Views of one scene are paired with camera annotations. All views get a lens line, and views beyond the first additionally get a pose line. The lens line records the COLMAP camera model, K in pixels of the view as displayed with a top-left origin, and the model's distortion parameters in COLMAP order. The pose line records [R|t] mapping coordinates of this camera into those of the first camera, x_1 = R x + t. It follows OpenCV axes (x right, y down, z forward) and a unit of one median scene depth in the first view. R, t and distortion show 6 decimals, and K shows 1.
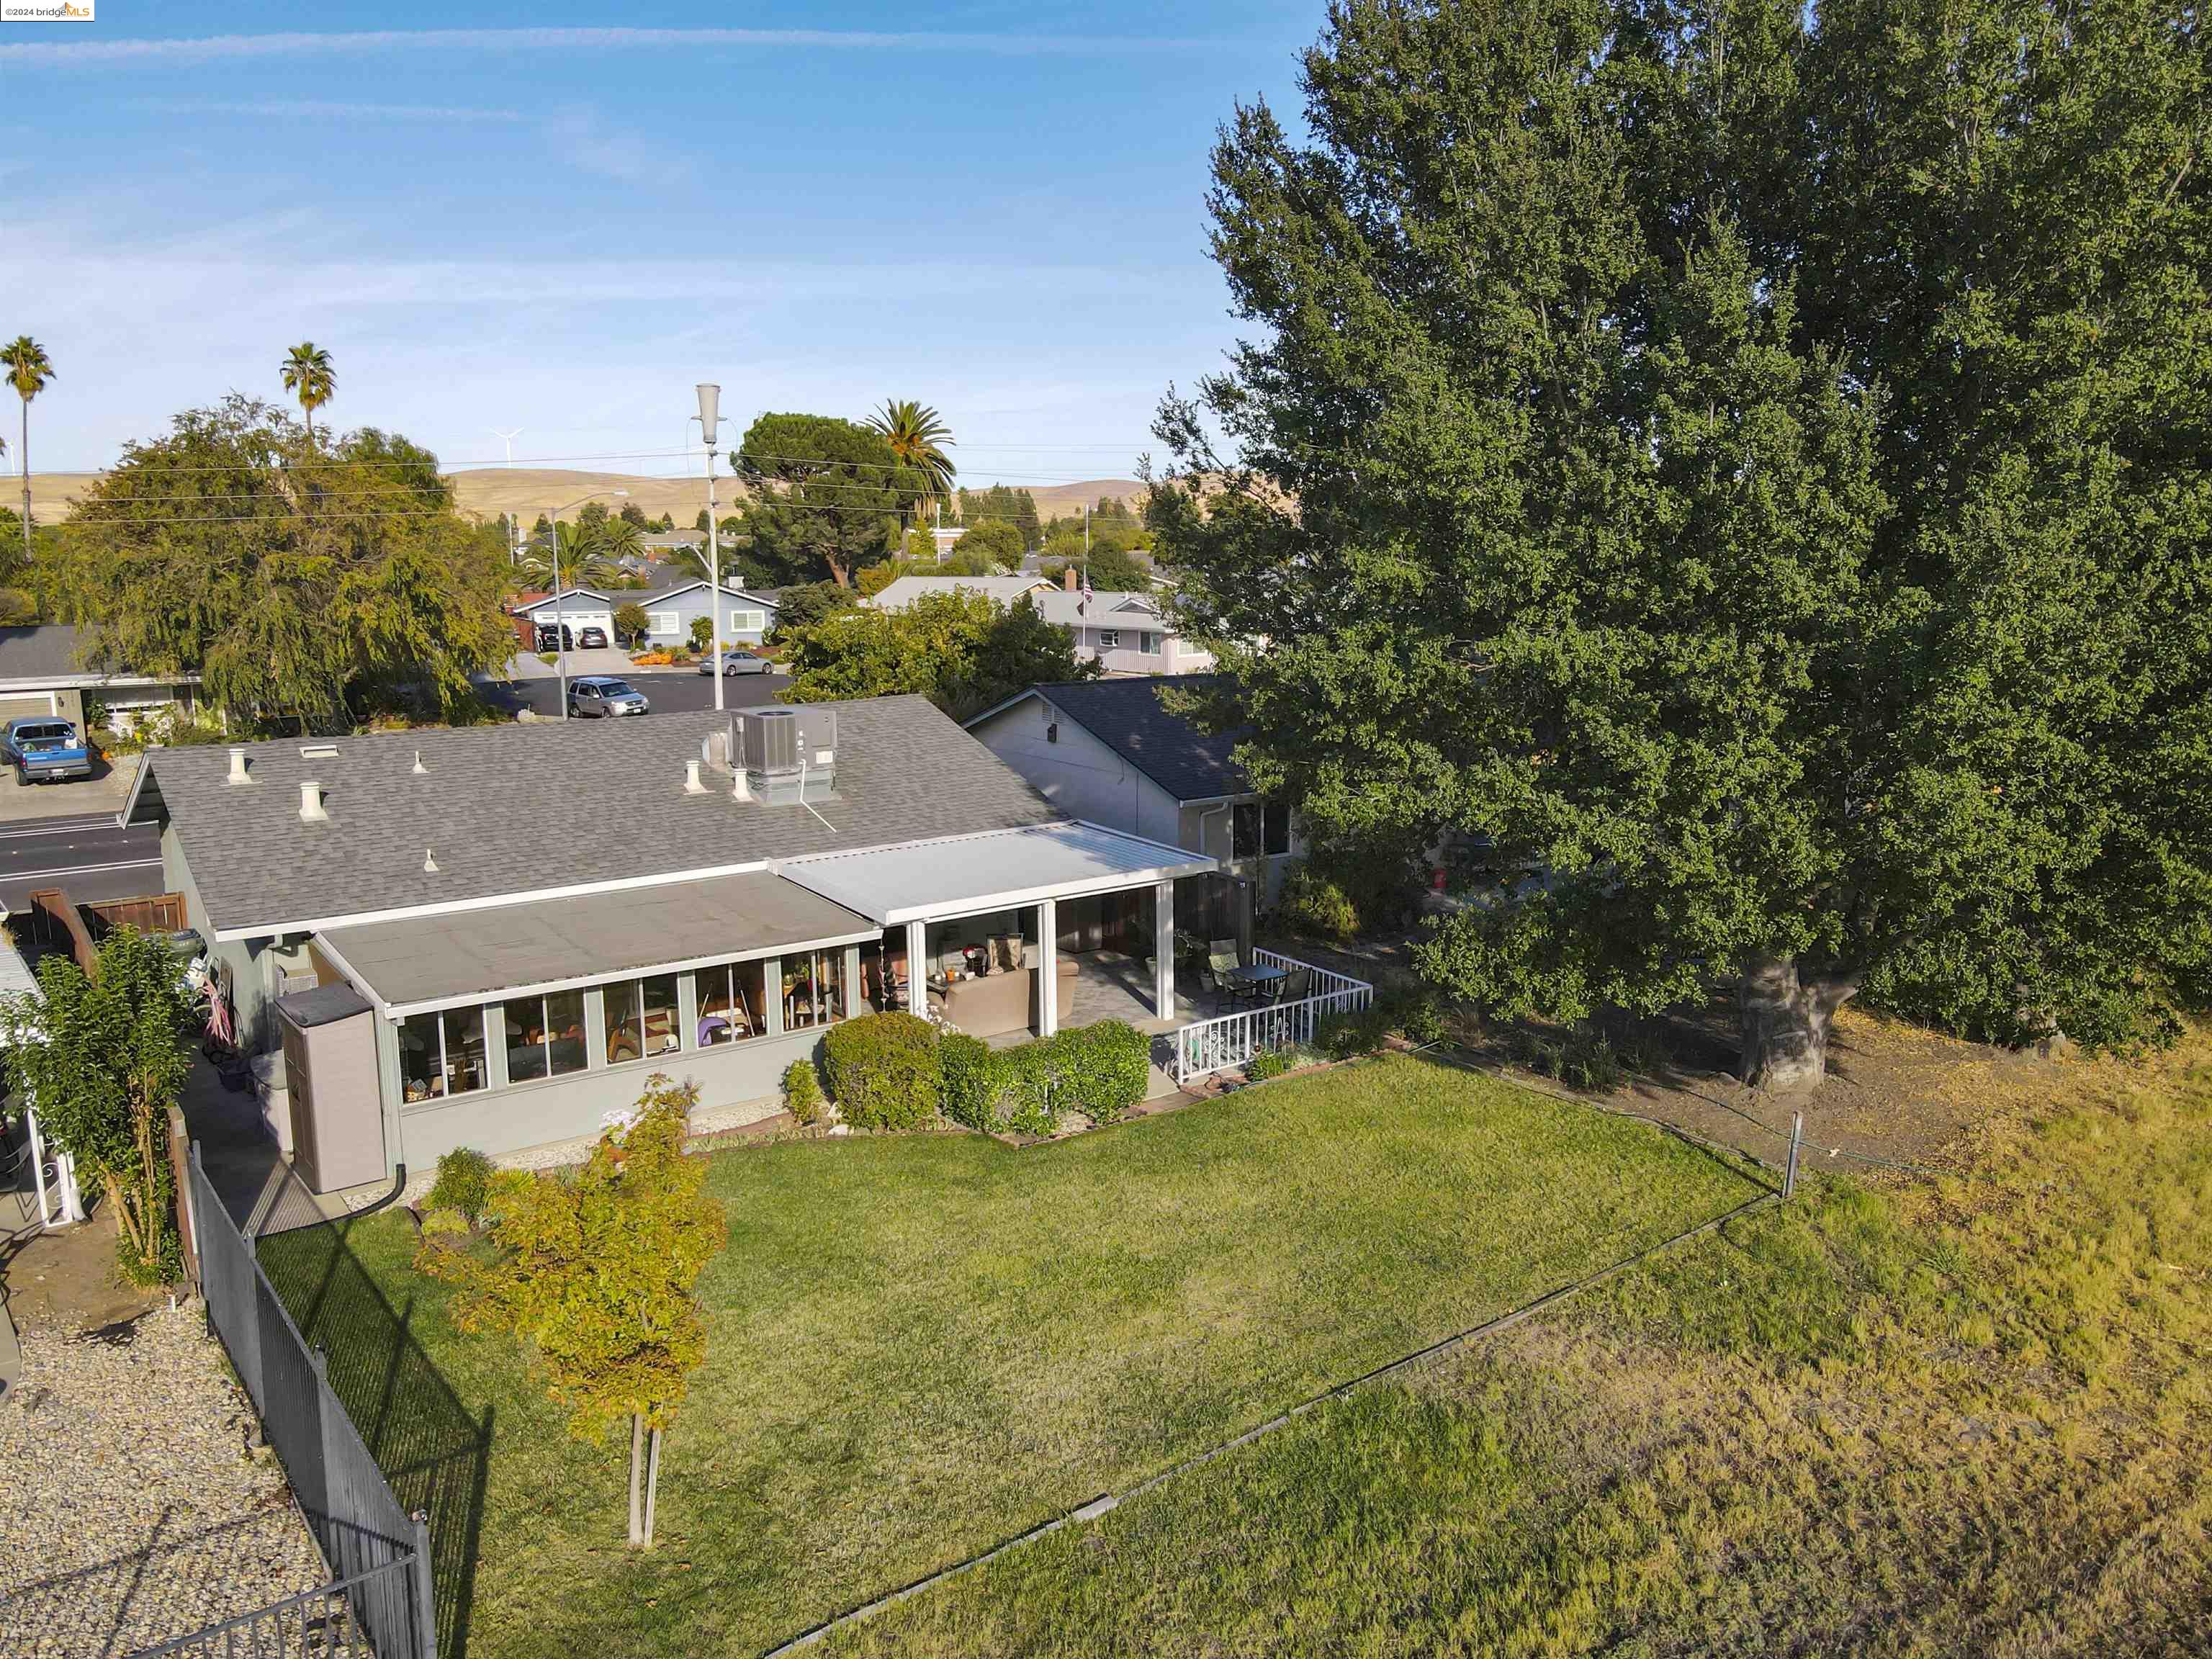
lens RADIAL K [[1587.6, 0, 1106.0], [0, 1587.6, 829.5], [0, 0, 1]] dist [0.020330, -0.006288]
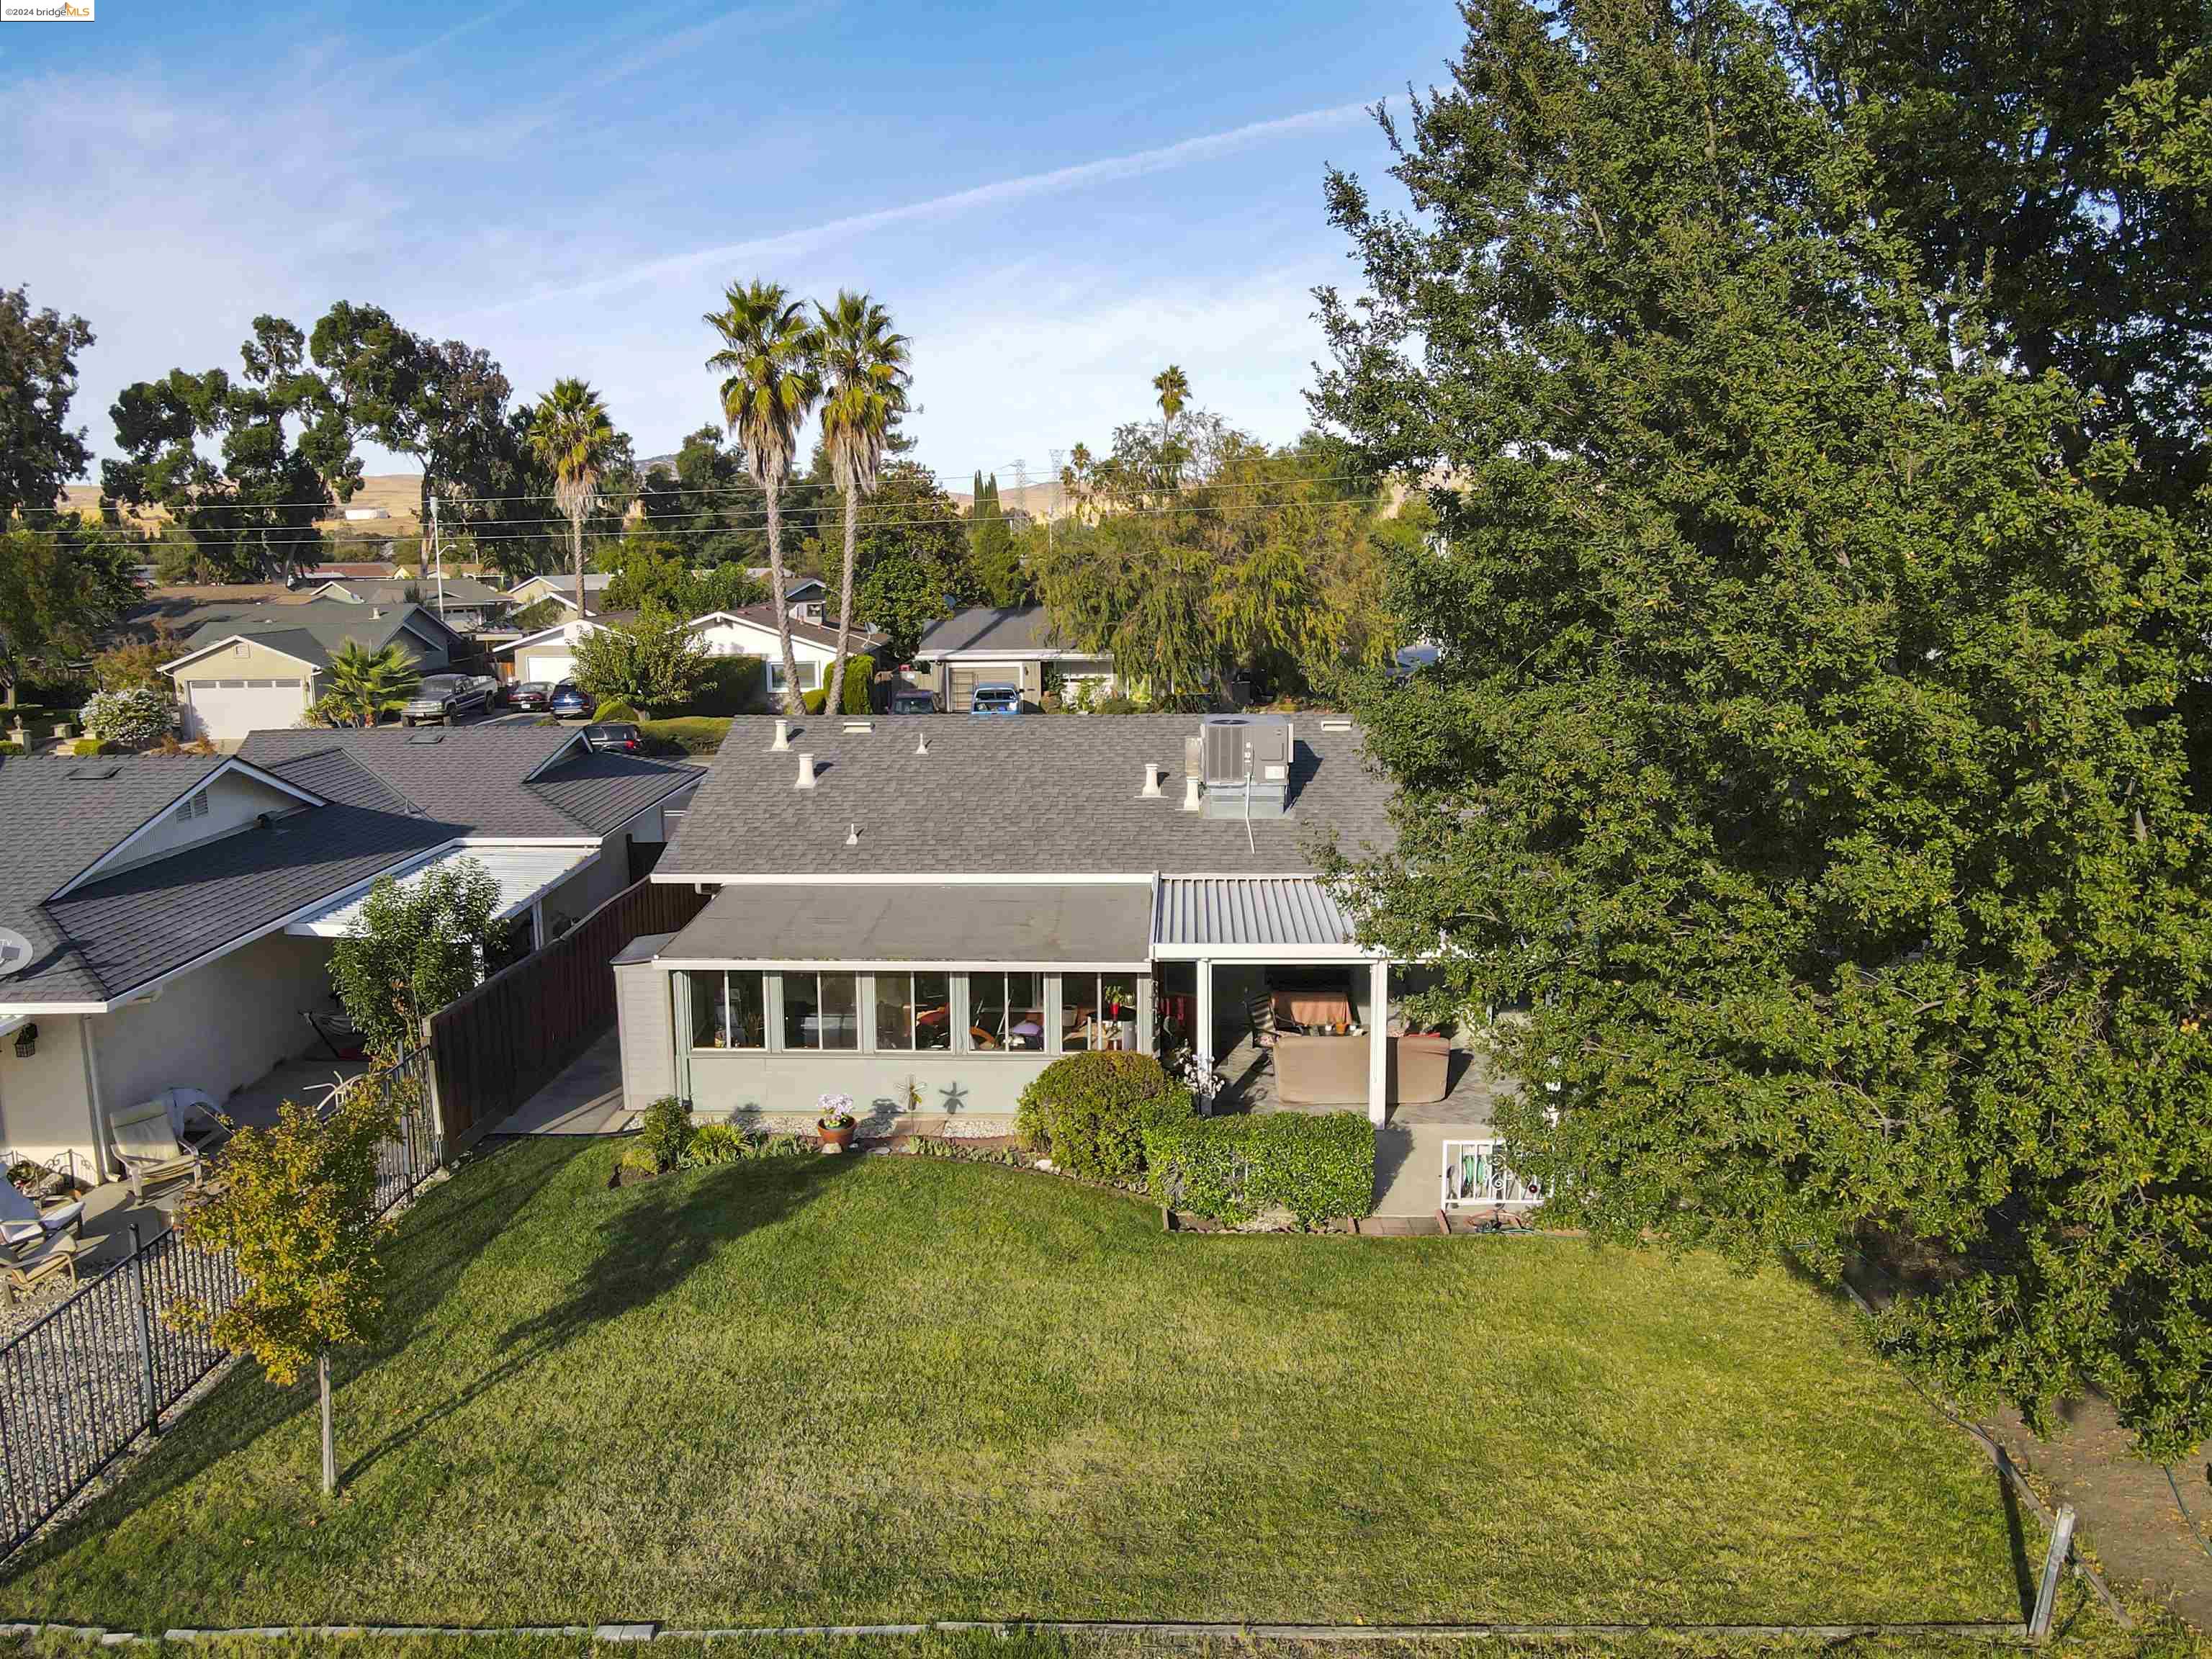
lens RADIAL K [[1587.6, 0, 1106.0], [0, 1587.6, 829.5], [0, 0, 1]] dist [0.020330, -0.006288]
pose [[0.787529, 0.109286, -0.606510, 0.412589], [-0.104935, 0.993559, 0.042774, -0.054180], [0.607278, 0.029959, 0.793925, 0.251666]]
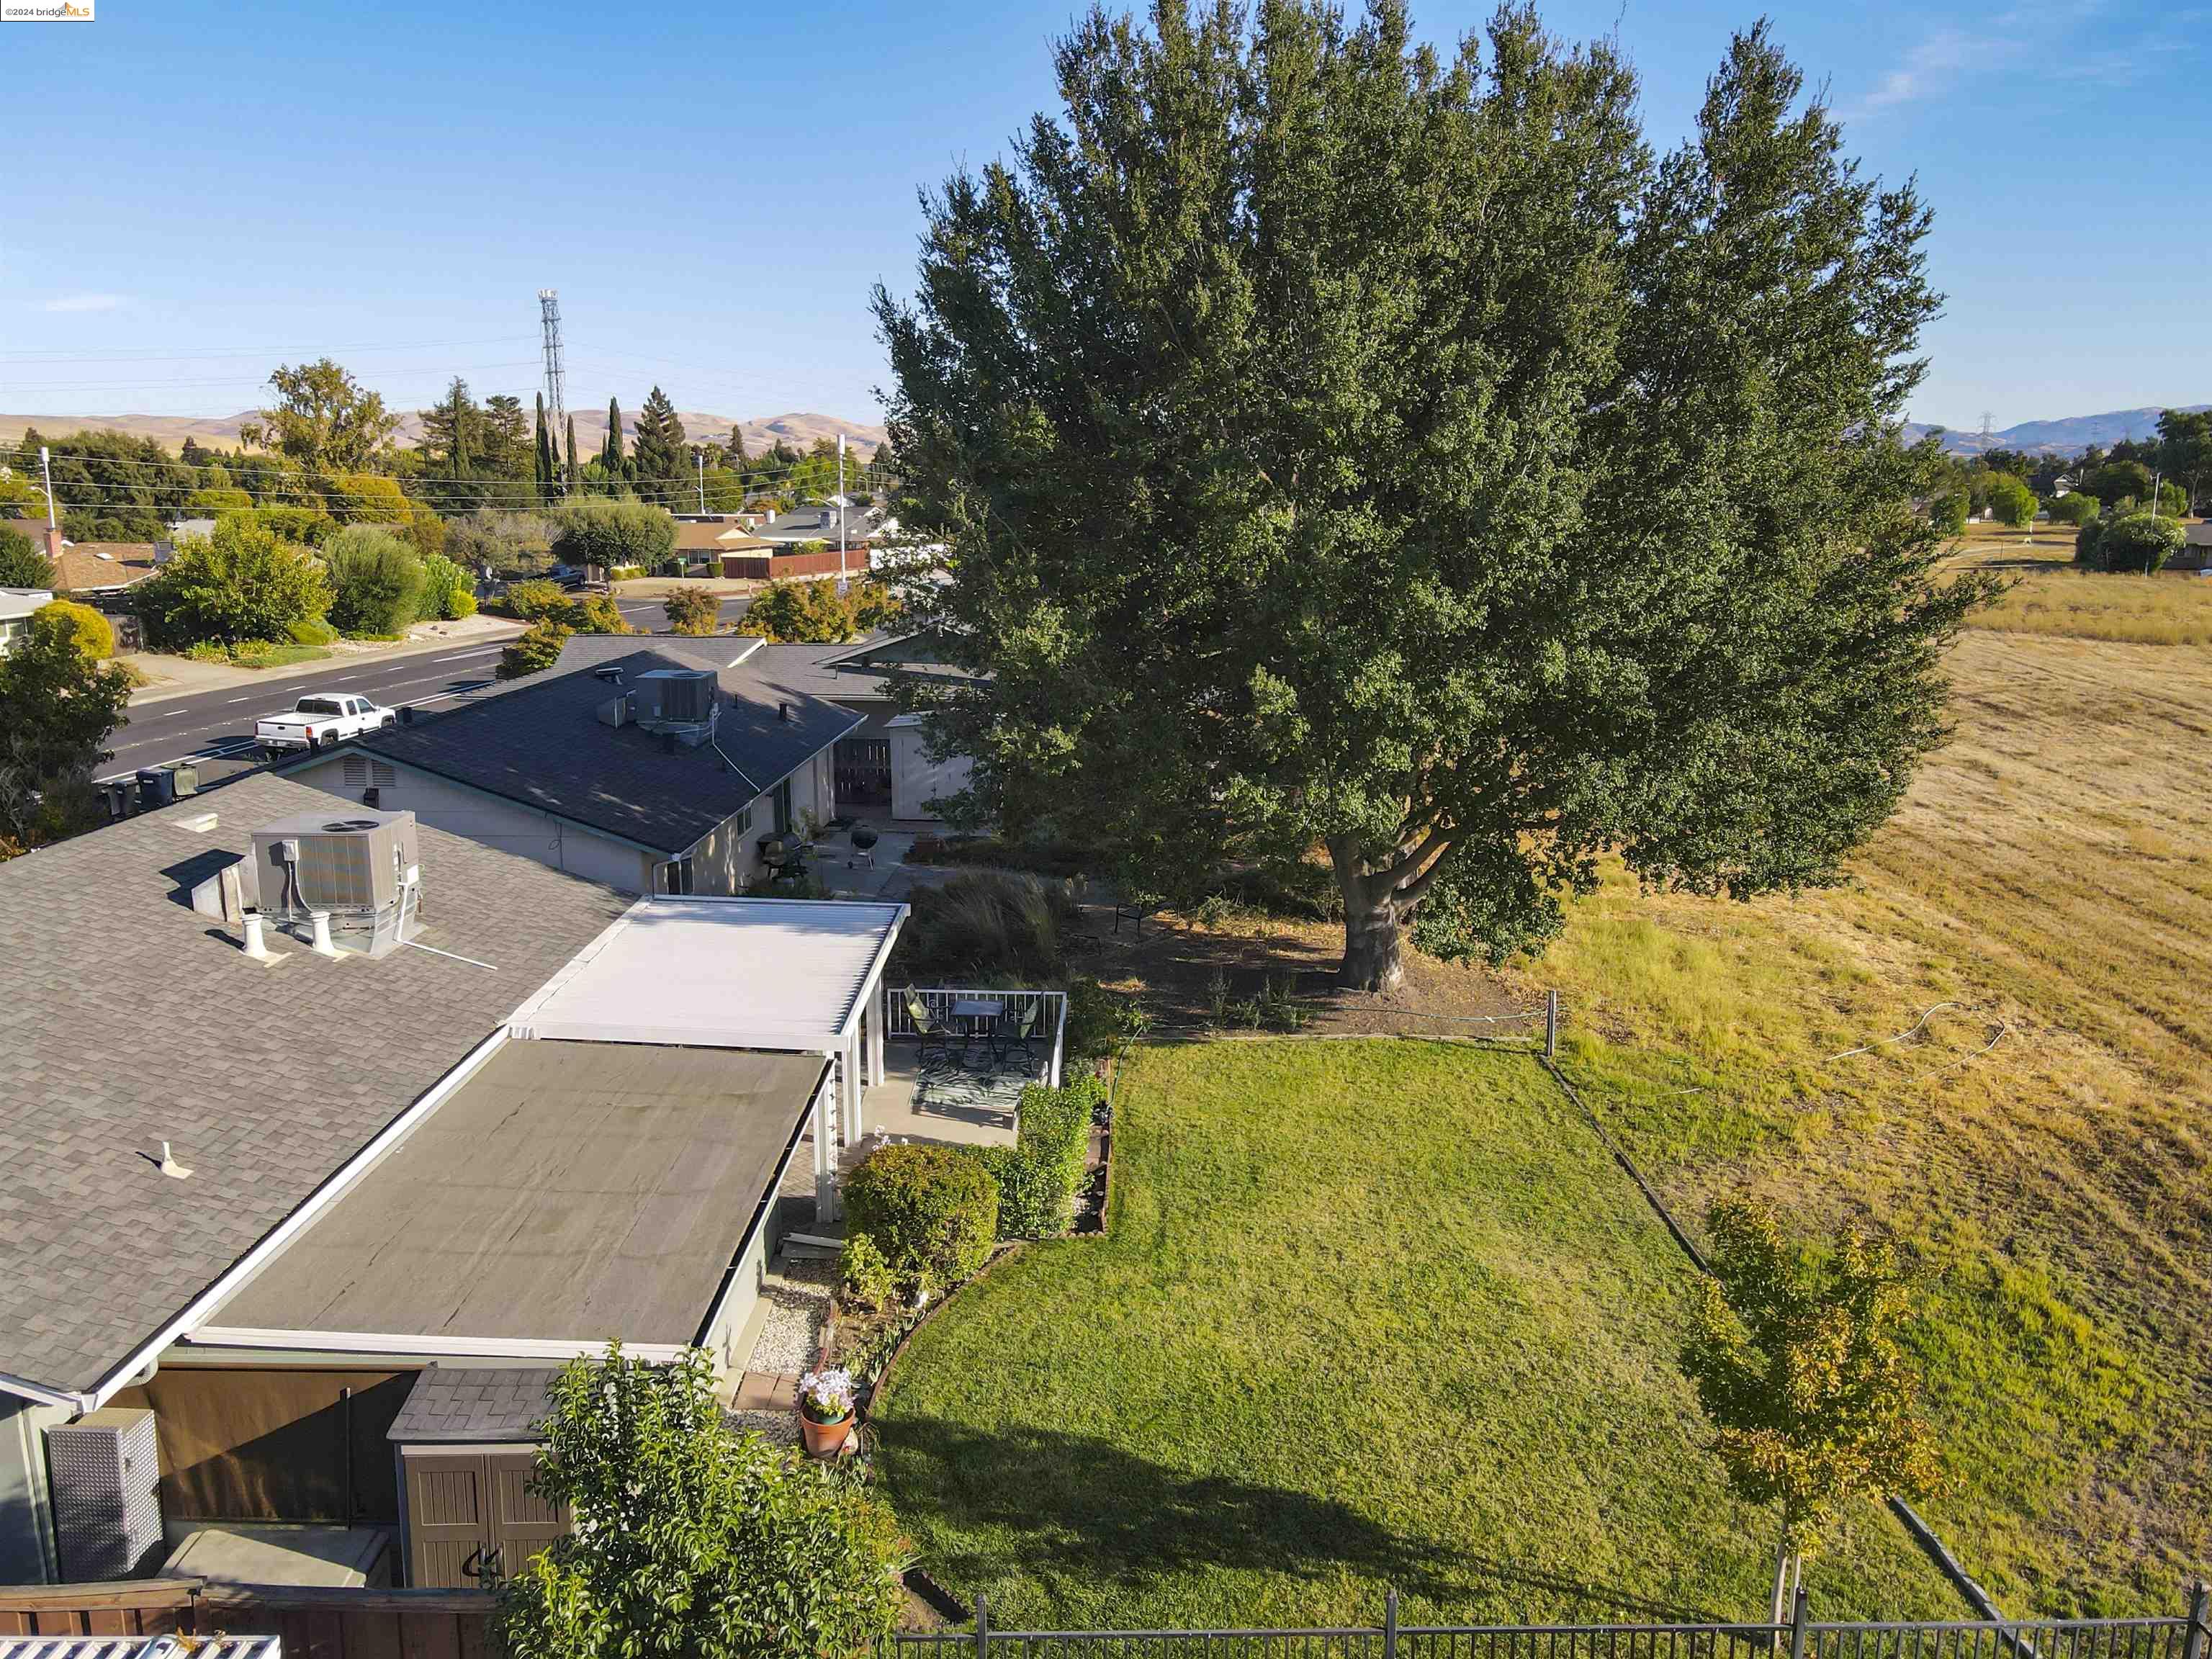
lens RADIAL K [[1587.6, 0, 1106.0], [0, 1587.6, 829.5], [0, 0, 1]] dist [0.020330, -0.006288]
pose [[0.605770, -0.163025, 0.778759, -0.711125], [0.138475, 0.985448, 0.098578, -0.124703], [-0.783497, 0.048123, 0.619529, 0.383752]]
